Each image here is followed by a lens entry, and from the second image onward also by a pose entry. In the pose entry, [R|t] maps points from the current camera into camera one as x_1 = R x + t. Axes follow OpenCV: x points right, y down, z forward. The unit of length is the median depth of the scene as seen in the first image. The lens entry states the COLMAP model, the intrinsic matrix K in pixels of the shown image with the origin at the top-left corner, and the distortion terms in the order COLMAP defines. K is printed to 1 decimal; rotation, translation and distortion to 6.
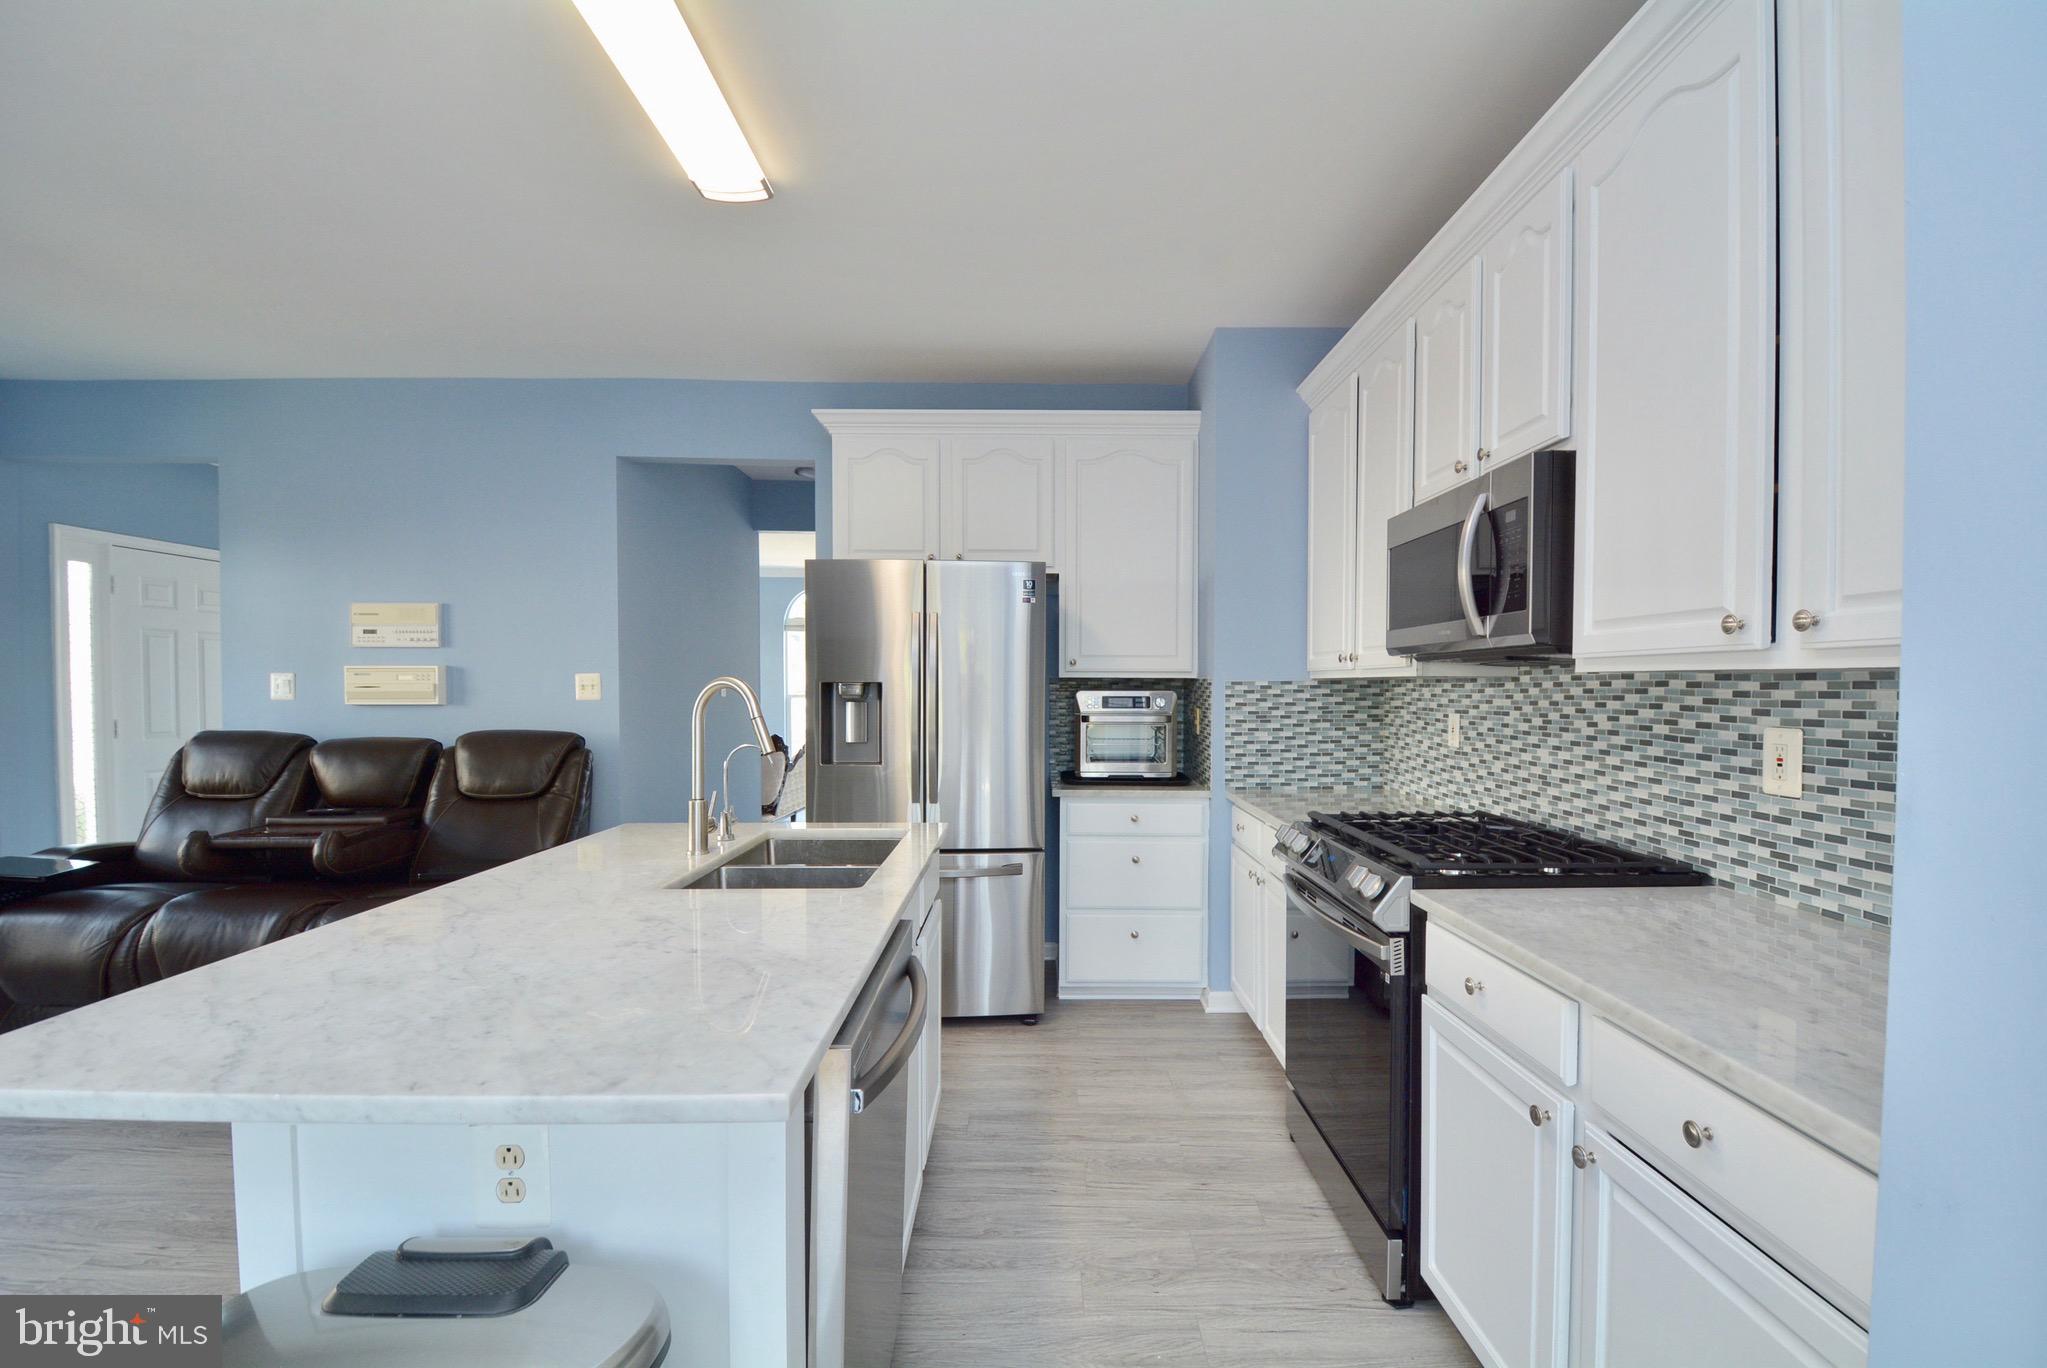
lens RADIAL K [[903.0, 0, 1039.2], [0, 903.0, 705.1], [0, 0, 1]] dist [-0.003686, -0.010236]
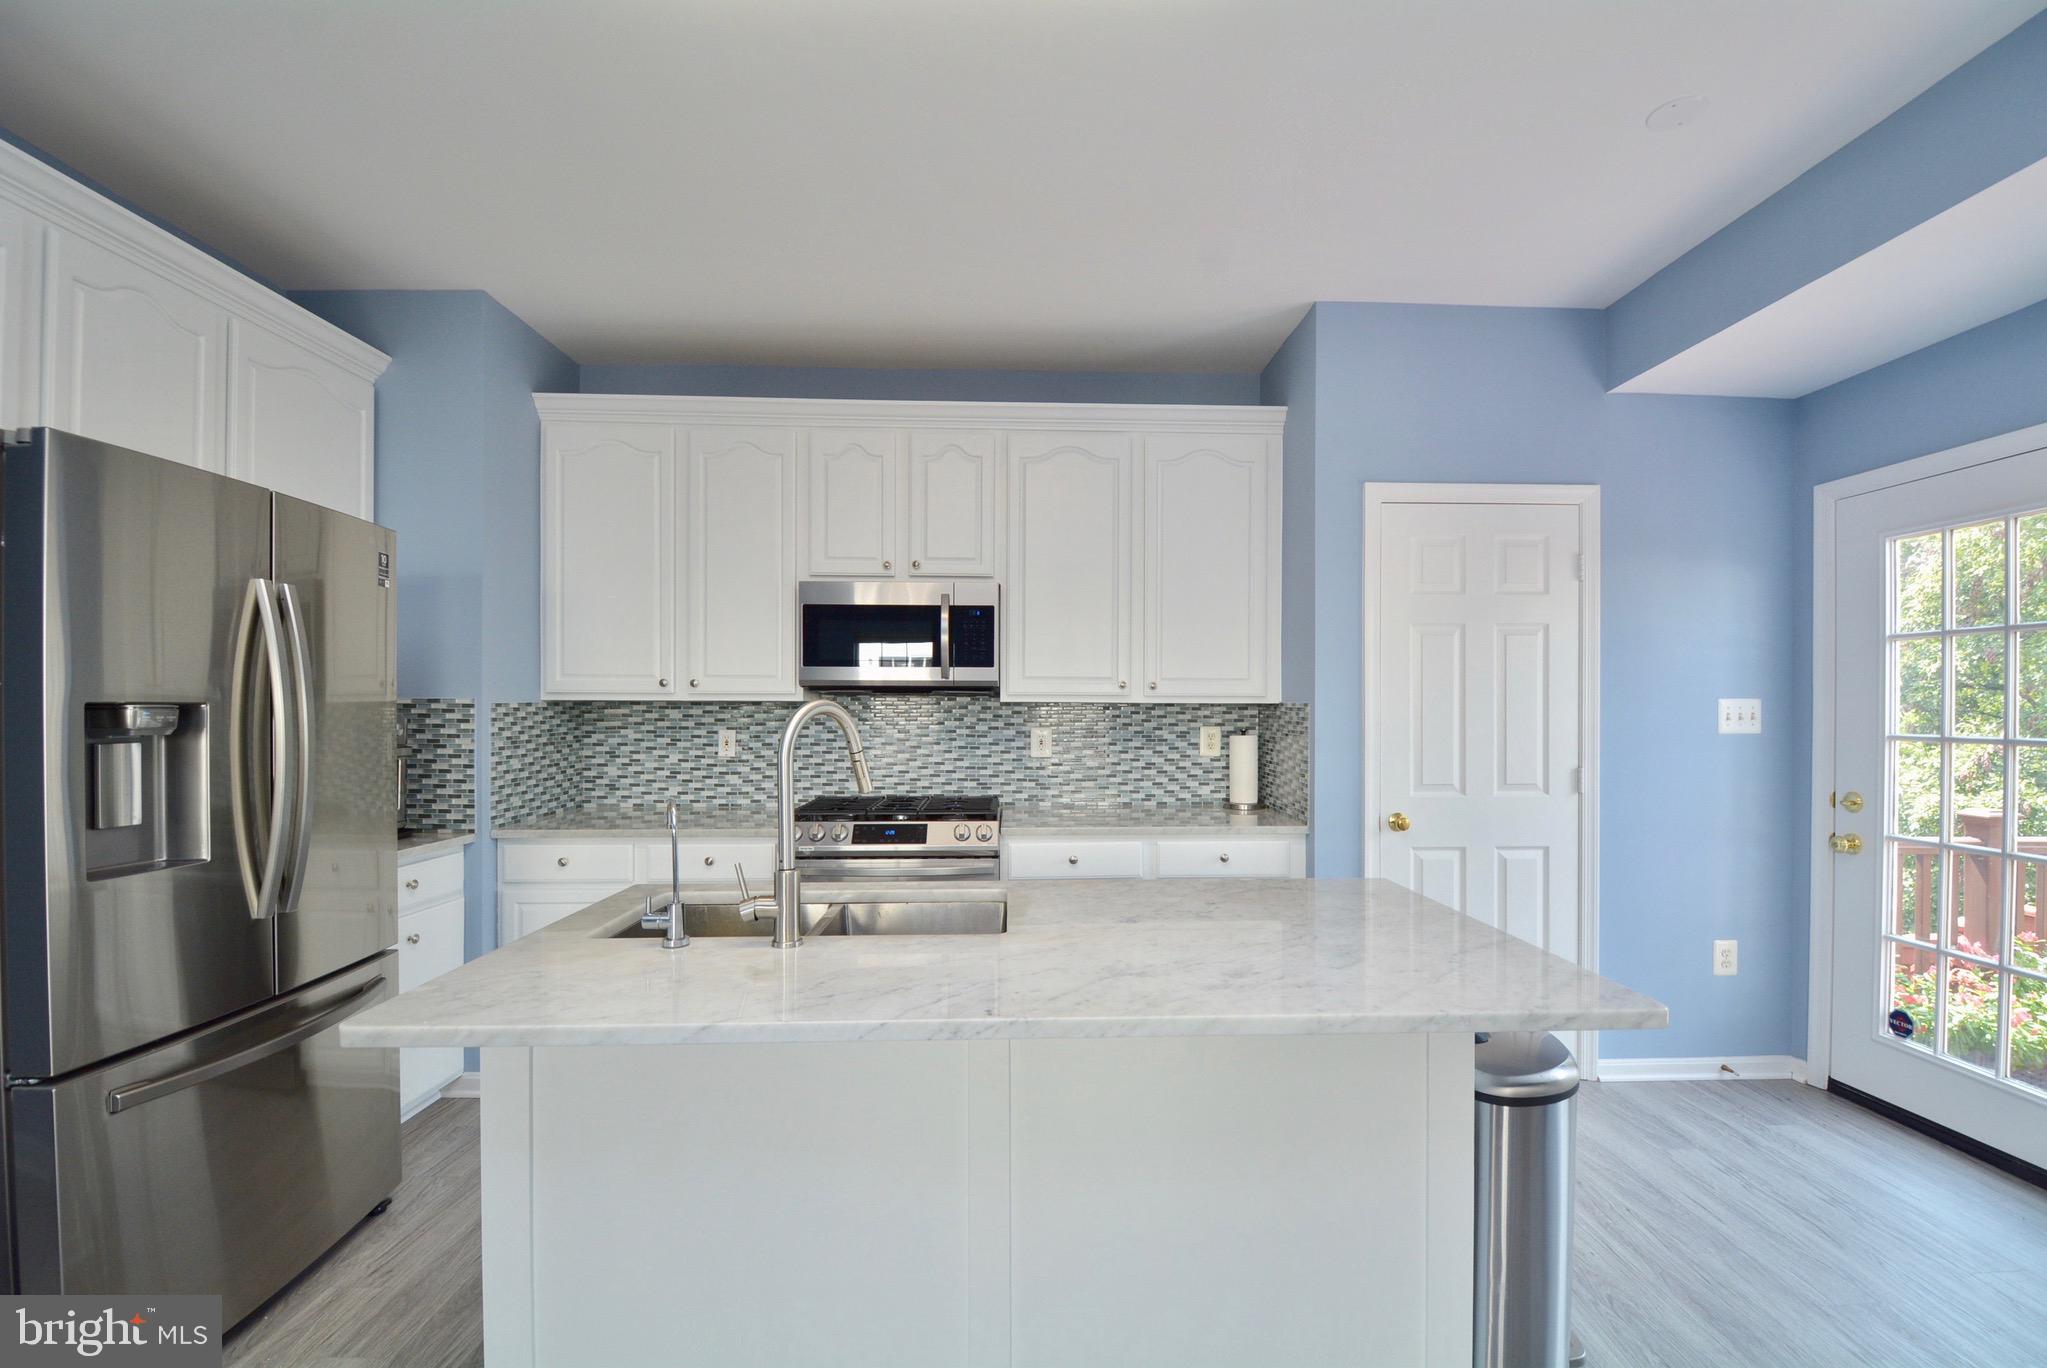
lens RADIAL K [[903.0, 0, 1046.9], [0, 903.0, 695.8], [0, 0, 1]] dist [-0.003686, -0.010236]
pose [[-0.016030, 0.005086, 0.999859, -1.252366], [0.019322, 0.999802, -0.004776, -0.036974], [-0.999685, 0.019242, -0.016125, 0.888460]]
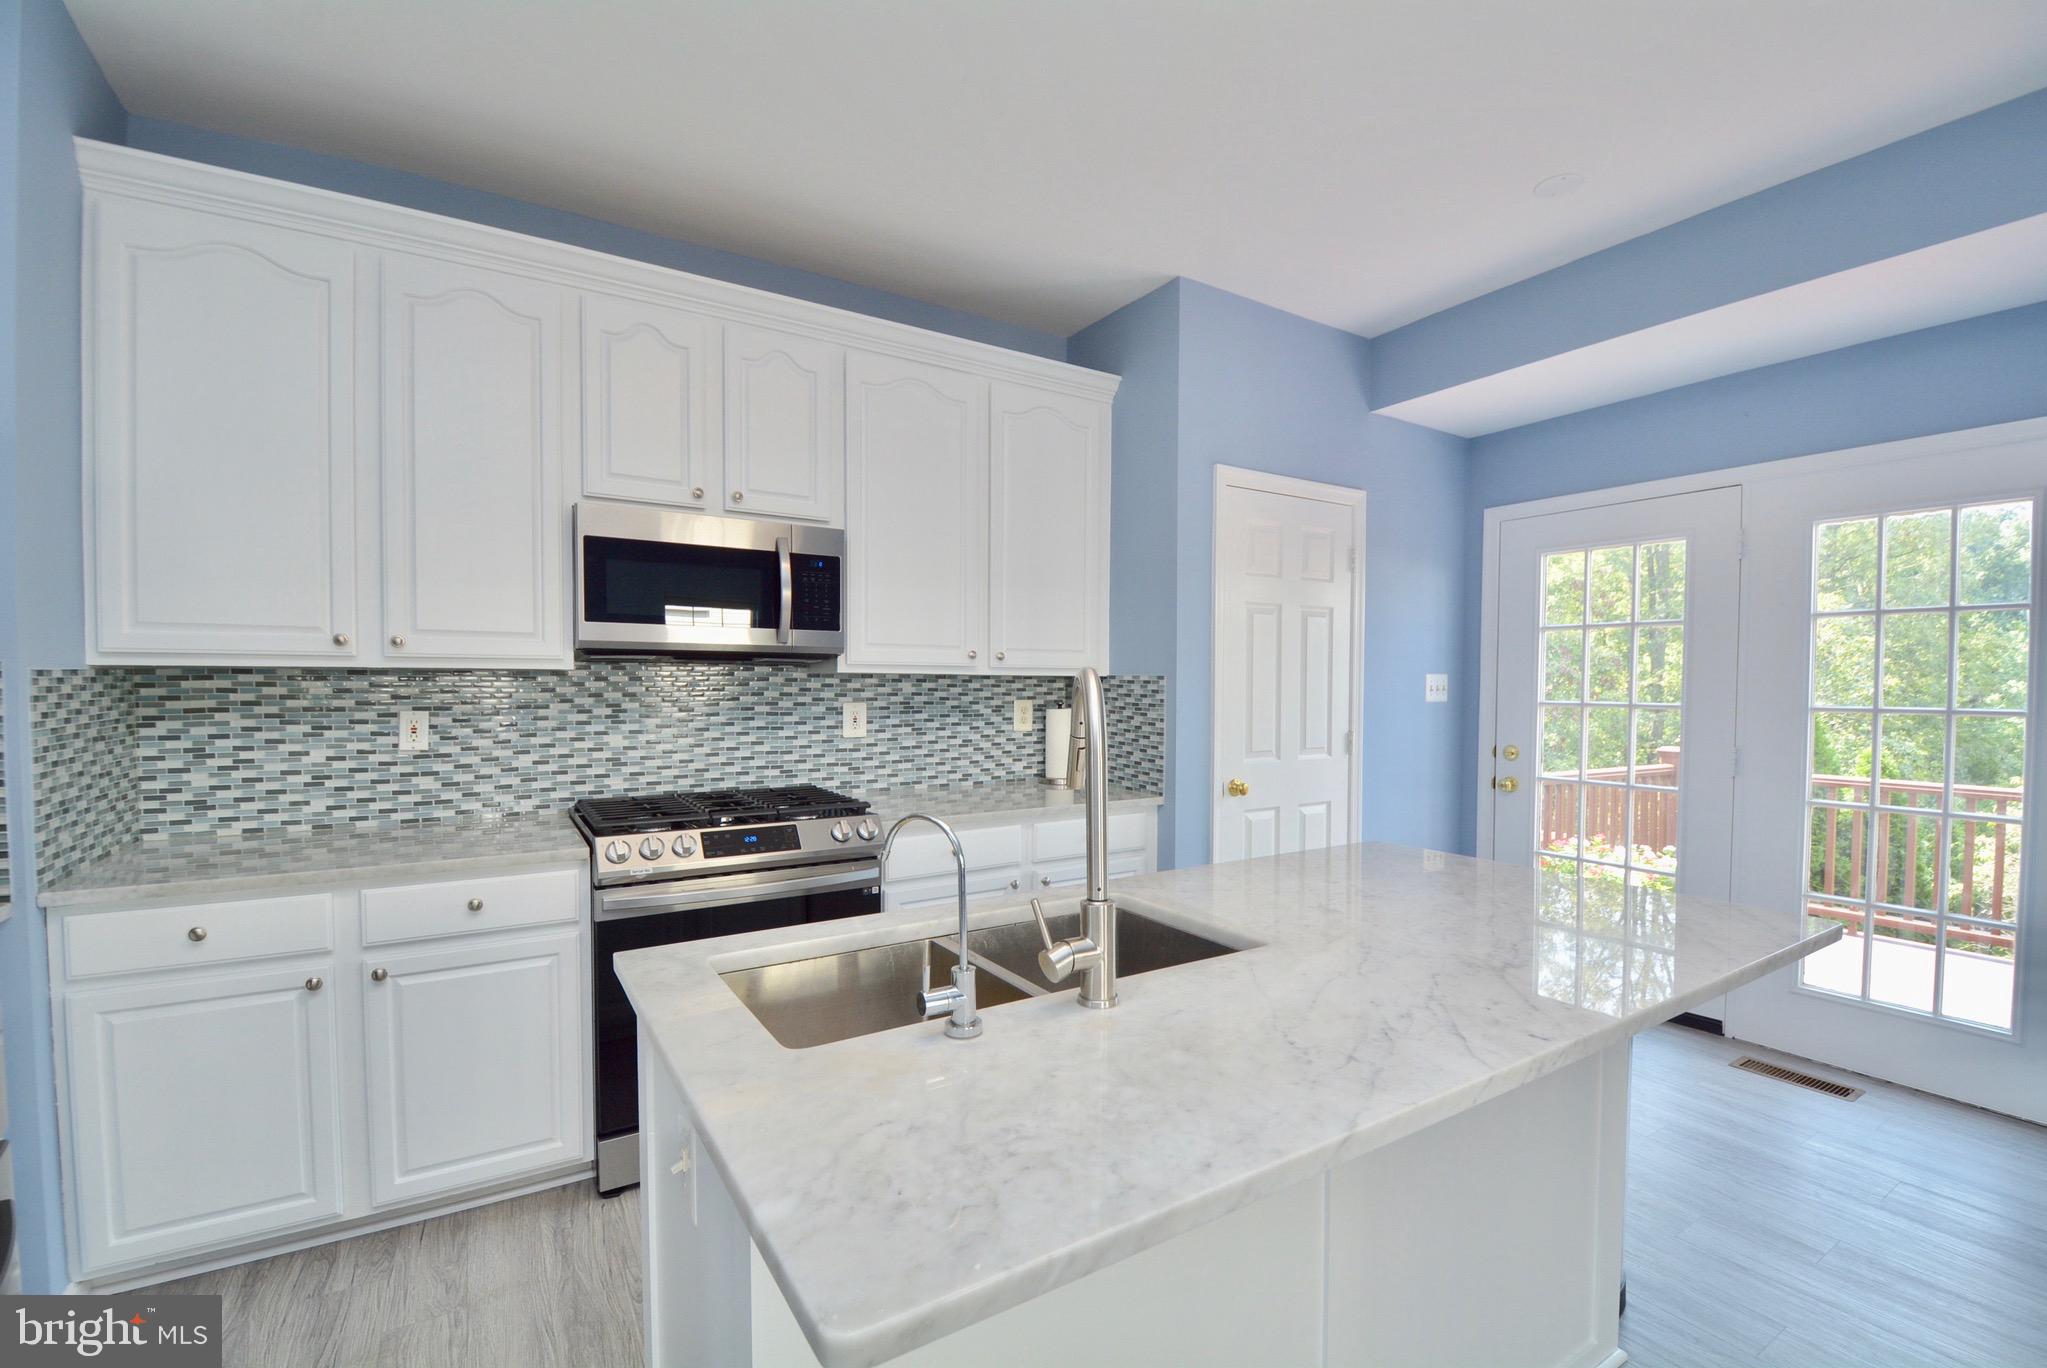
lens RADIAL K [[903.0, 0, 1056.9], [0, 903.0, 694.1], [0, 0, 1]] dist [-0.003686, -0.010236]
pose [[-0.526642, -0.020745, 0.849834, -0.923022], [0.010623, 0.999464, 0.030980, -0.042257], [-0.850021, 0.025343, -0.526139, 1.441406]]
